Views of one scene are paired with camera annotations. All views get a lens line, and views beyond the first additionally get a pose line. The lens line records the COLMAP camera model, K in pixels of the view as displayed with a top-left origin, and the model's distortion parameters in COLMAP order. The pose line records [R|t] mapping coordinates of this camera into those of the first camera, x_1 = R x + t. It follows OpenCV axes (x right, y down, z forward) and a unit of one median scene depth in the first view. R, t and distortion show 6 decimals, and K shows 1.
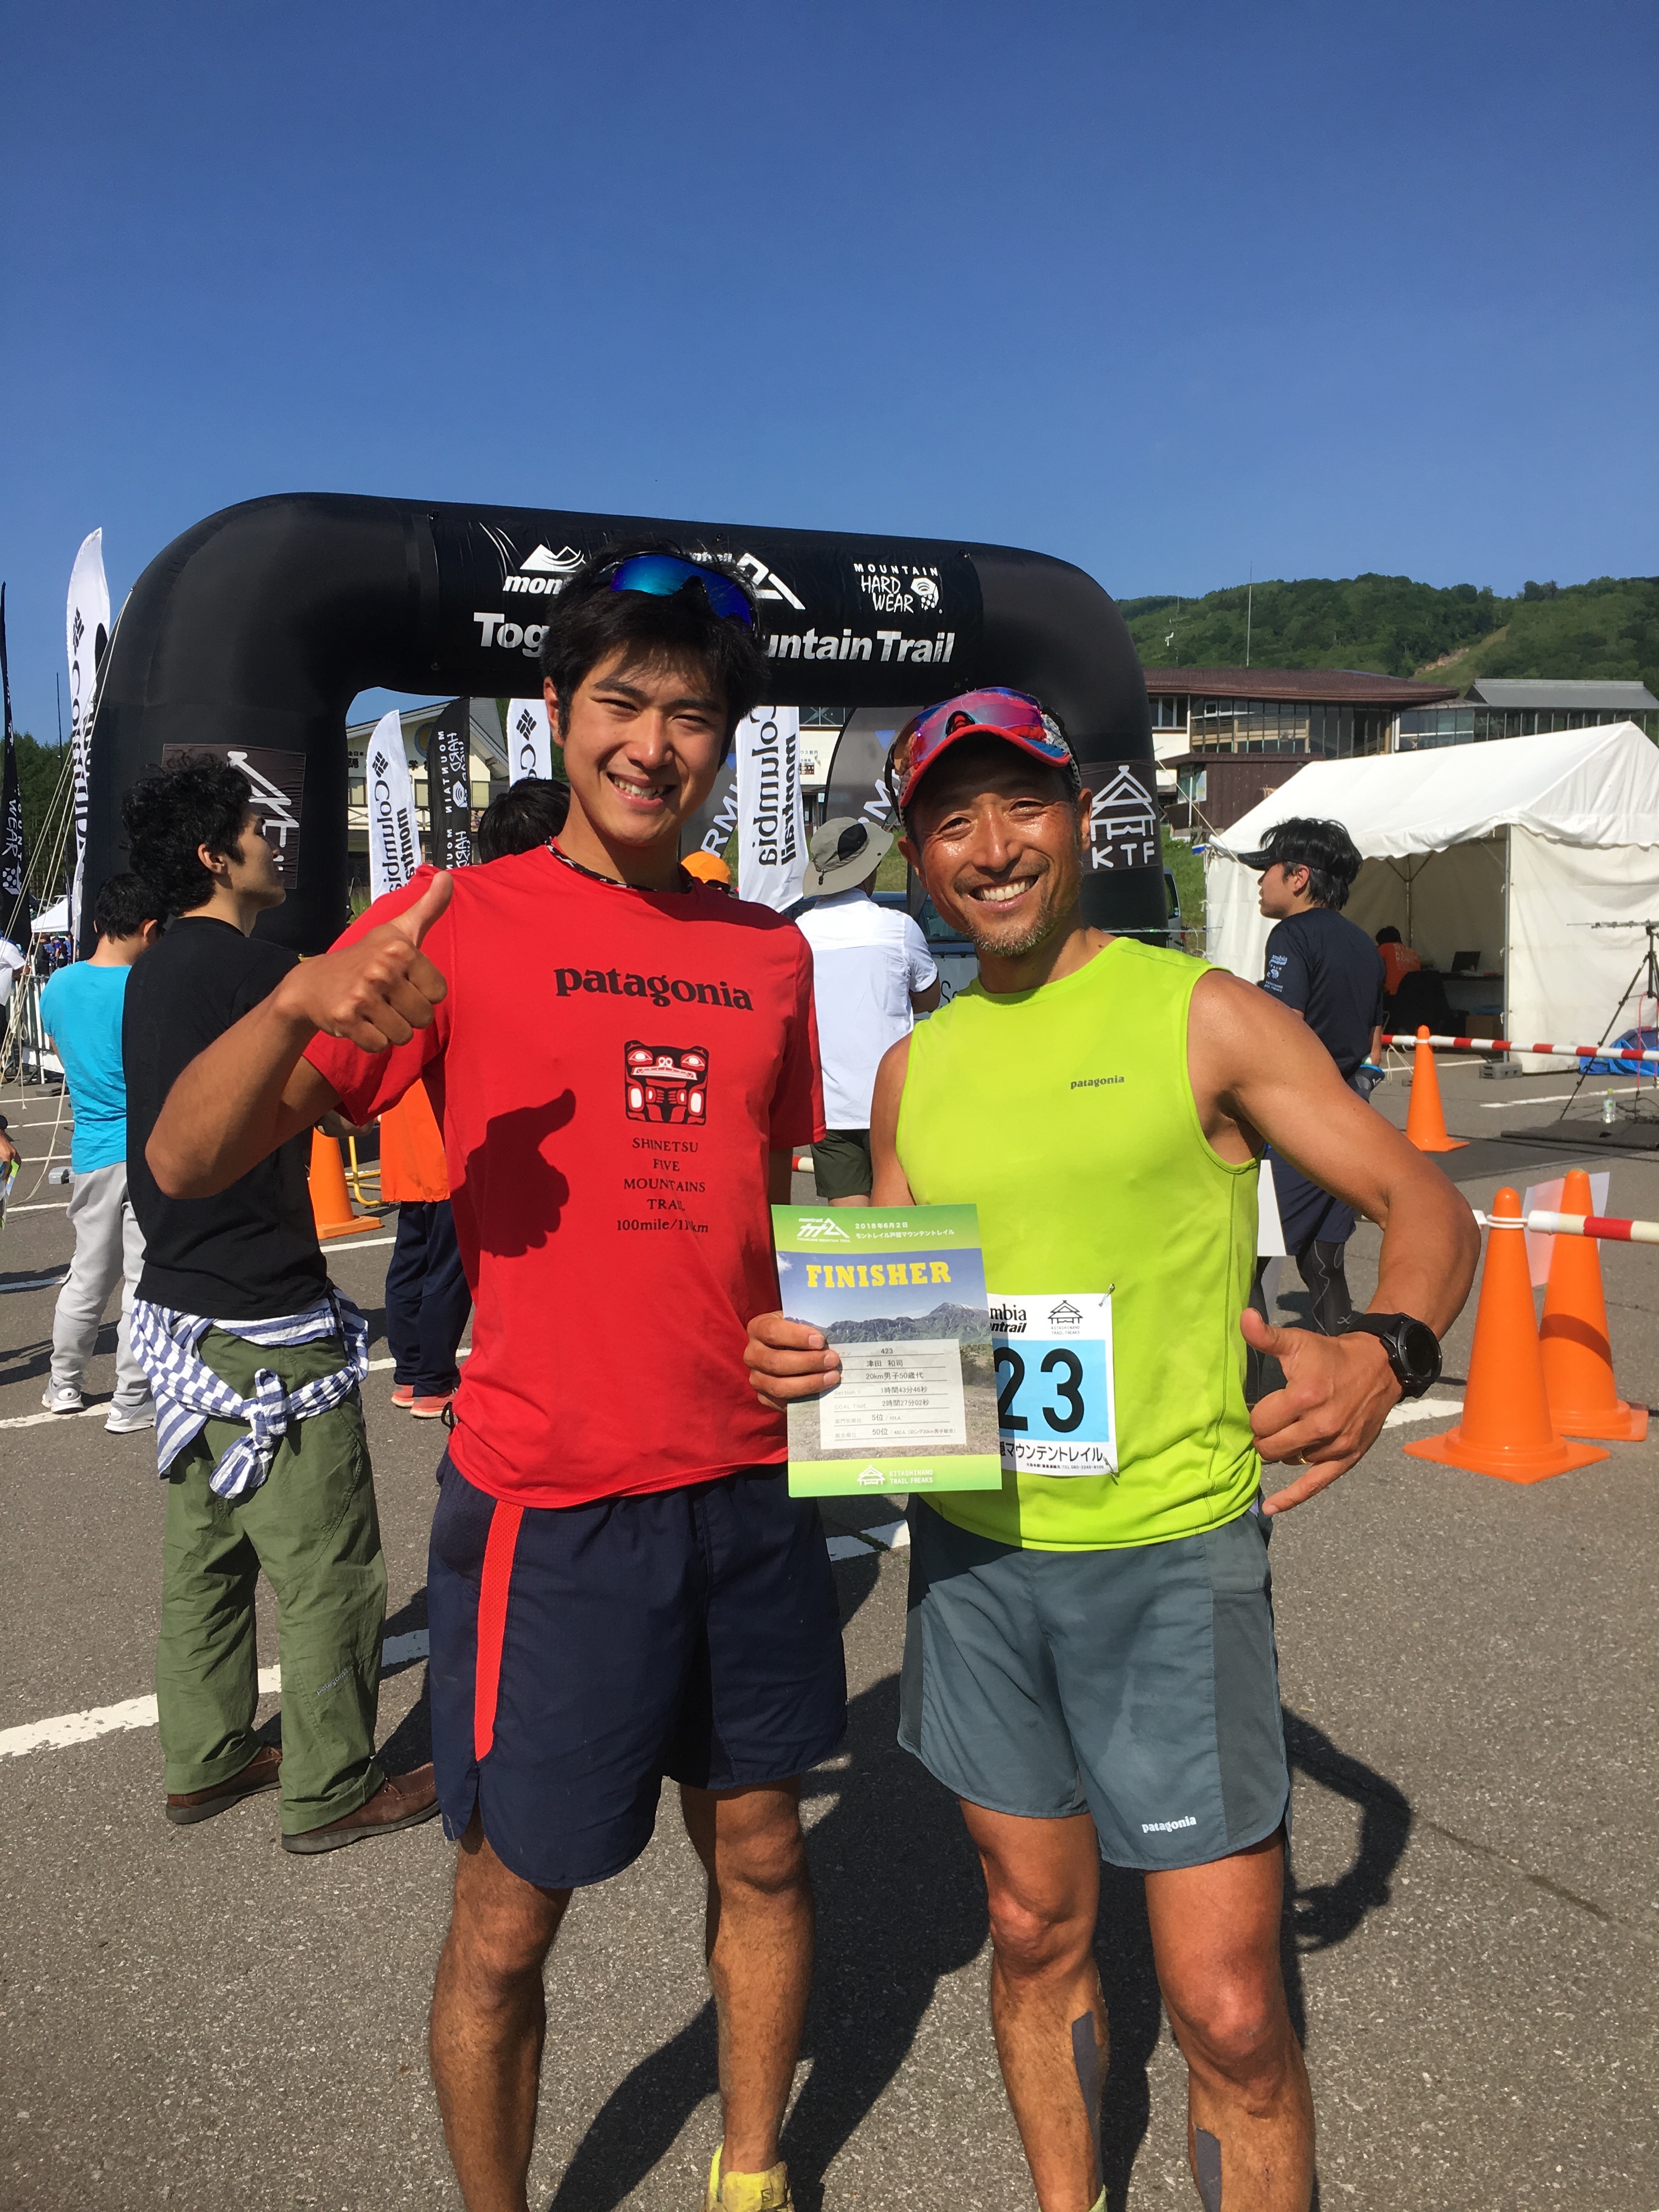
lens RADIAL K [[1928.3, 0, 829.5], [0, 1928.3, 1106.0], [0, 0, 1]] dist [0.046496, -0.001257]
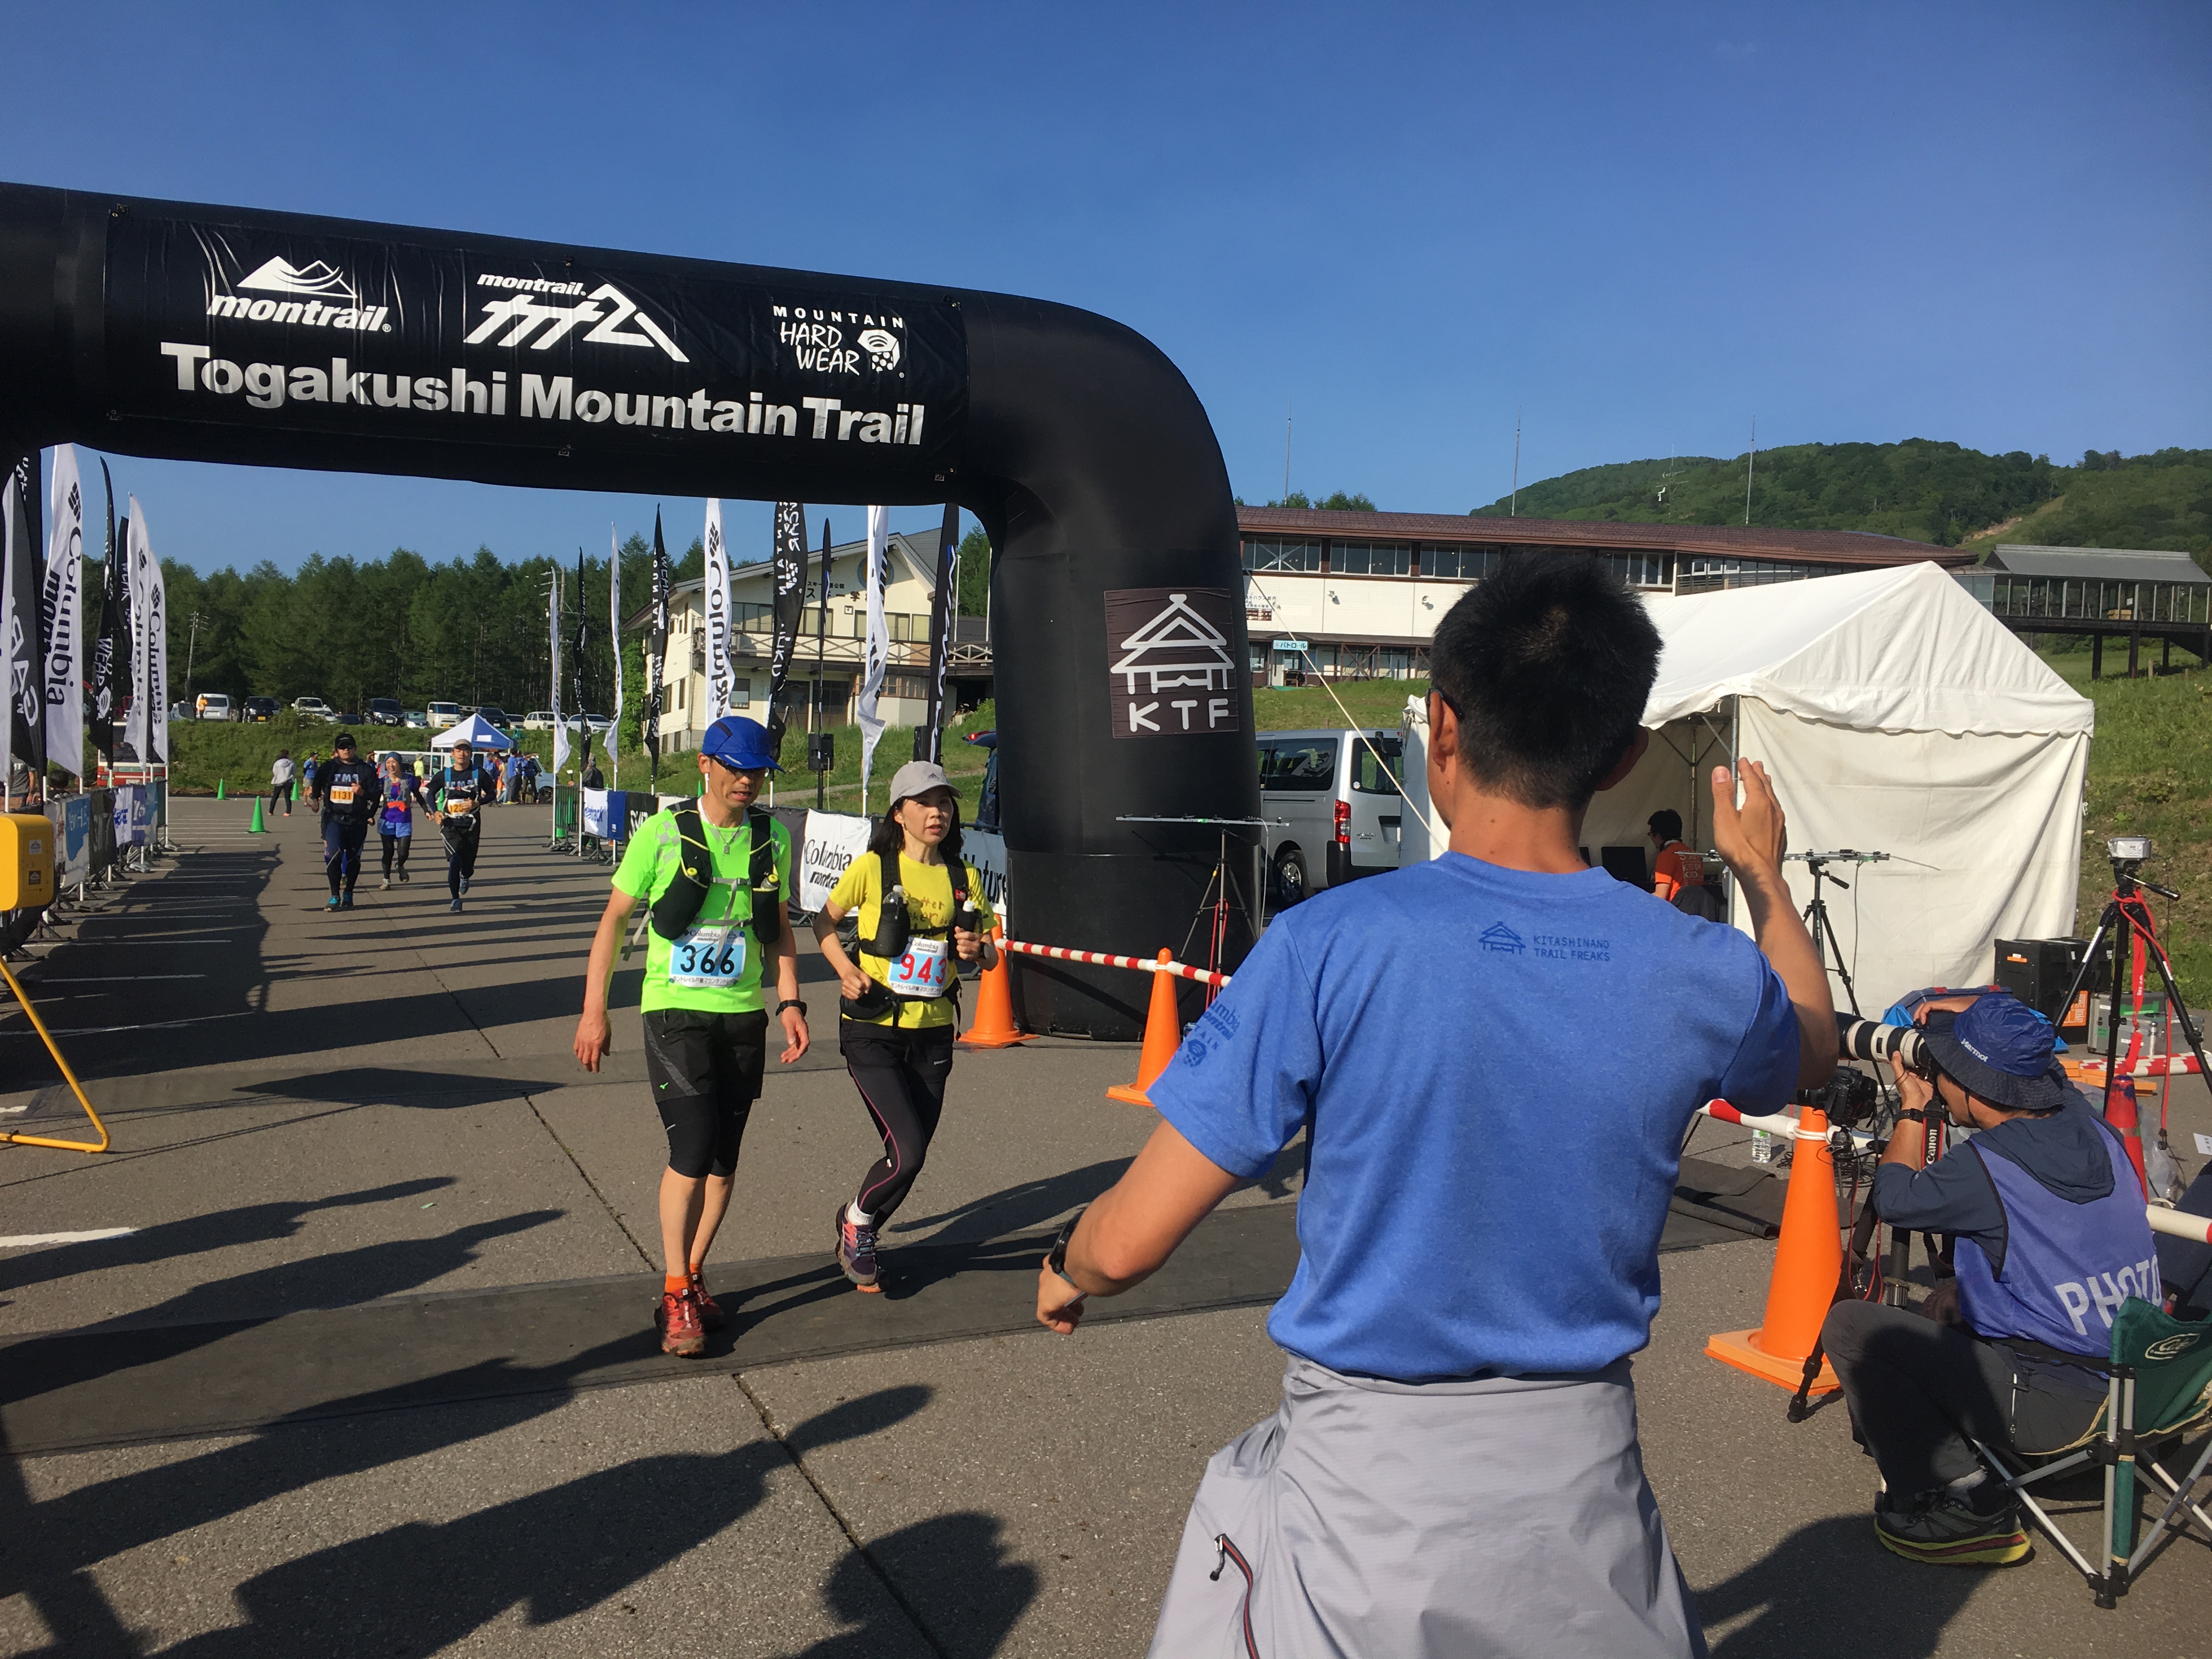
lens RADIAL K [[1943.6, 0, 1119.0], [0, 1943.6, 763.1], [0, 0, 1]] dist [0.113030, -0.156591]
pose [[0.992489, 0.043126, -0.114477, 0.216949], [-0.054081, 0.994066, -0.094379, -0.041697], [0.109728, 0.099861, 0.988933, 0.274952]]
